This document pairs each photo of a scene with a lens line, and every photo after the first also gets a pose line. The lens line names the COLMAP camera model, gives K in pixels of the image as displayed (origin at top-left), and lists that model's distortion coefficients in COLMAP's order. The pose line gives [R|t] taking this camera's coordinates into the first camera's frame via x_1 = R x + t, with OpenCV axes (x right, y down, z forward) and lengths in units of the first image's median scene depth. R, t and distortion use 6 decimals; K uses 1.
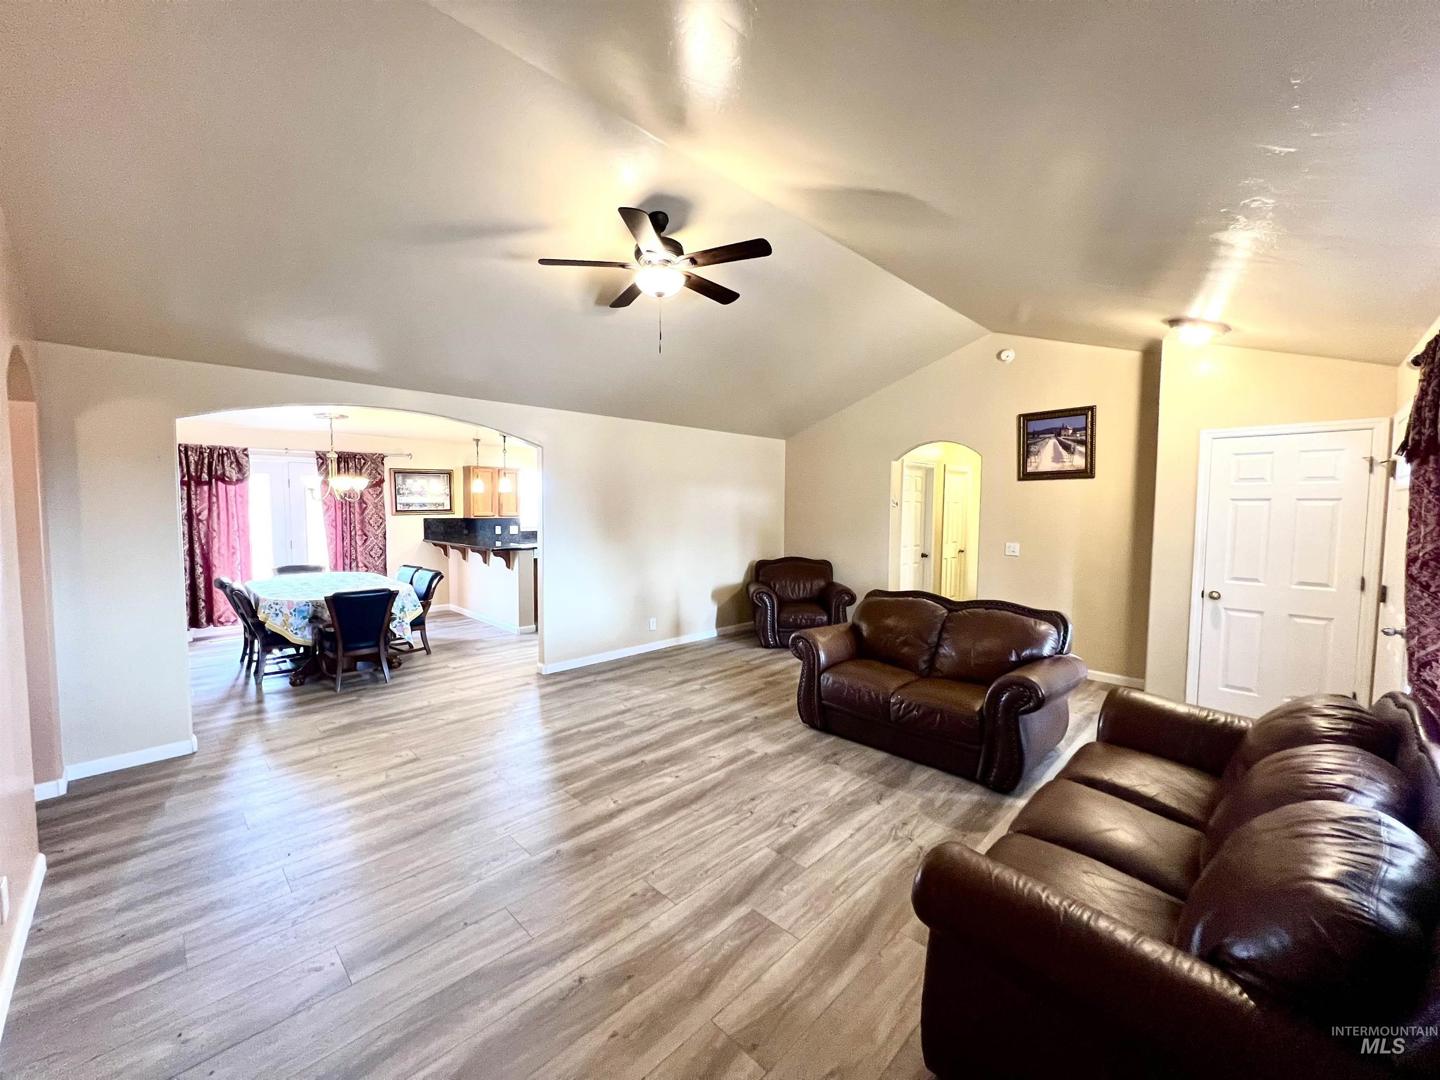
lens RADIAL K [[574.6, 0, 717.9], [0, 574.6, 539.2], [0, 0, 1]] dist [-0.001317, 0.000470]
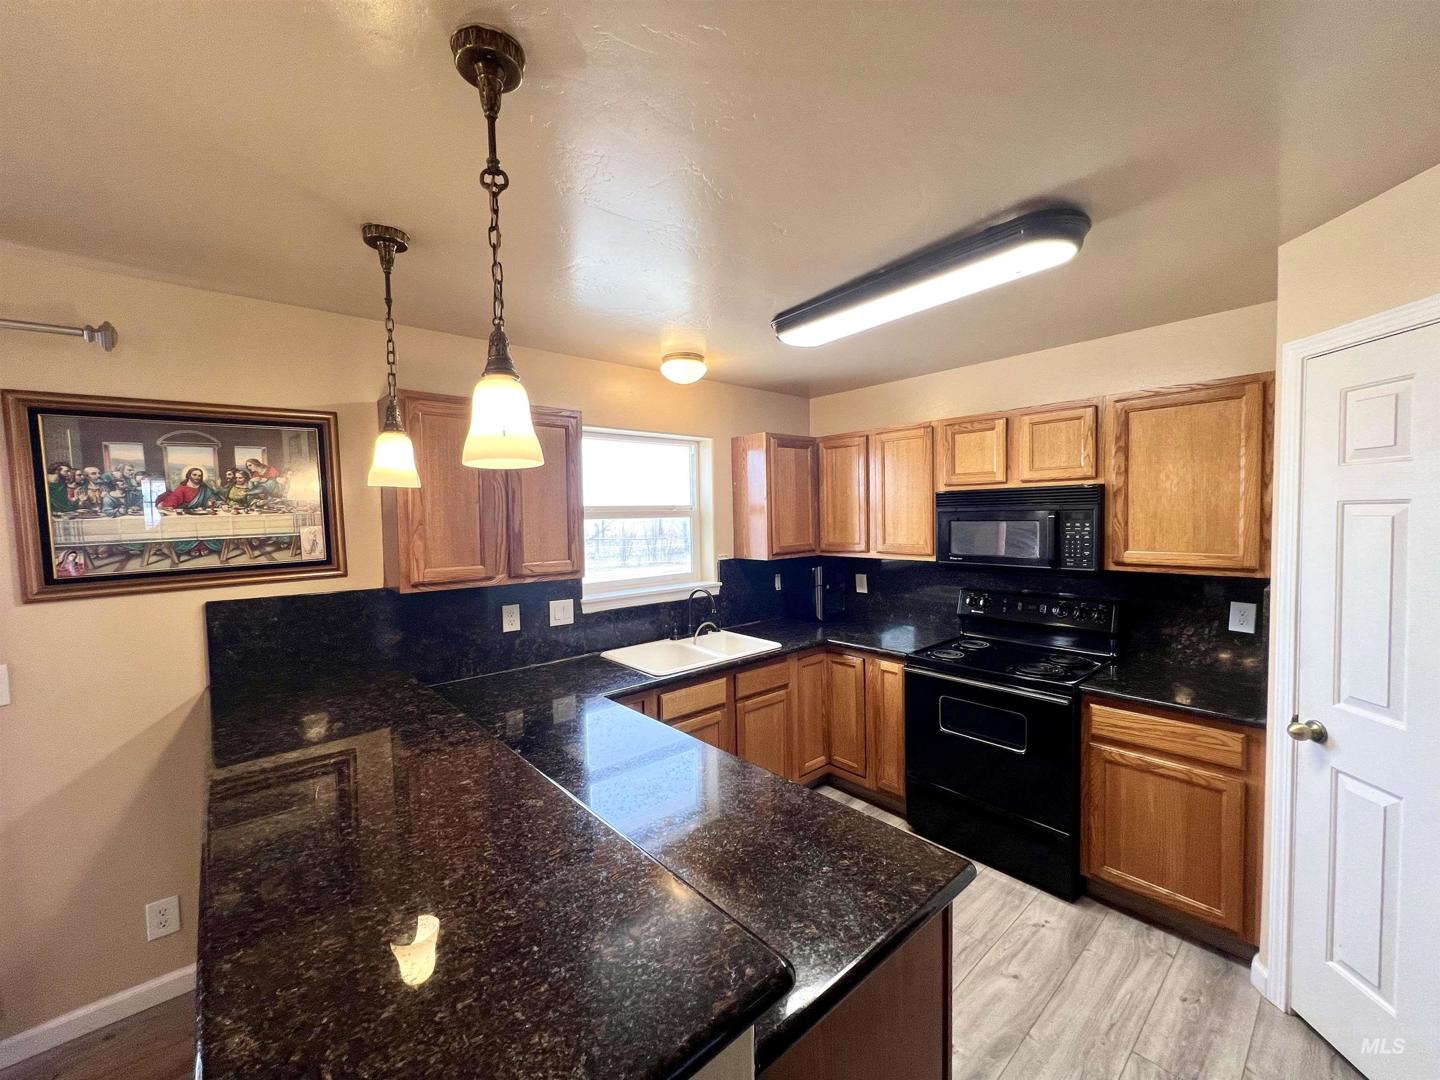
lens RADIAL K [[574.6, 0, 718.4], [0, 574.6, 539.6], [0, 0, 1]] dist [-0.001317, 0.000470]
pose [[0.997335, -0.022742, -0.069326, -0.423514], [0.021572, 0.999613, -0.017574, -0.083977], [0.069698, 0.016031, 0.997439, 1.185988]]
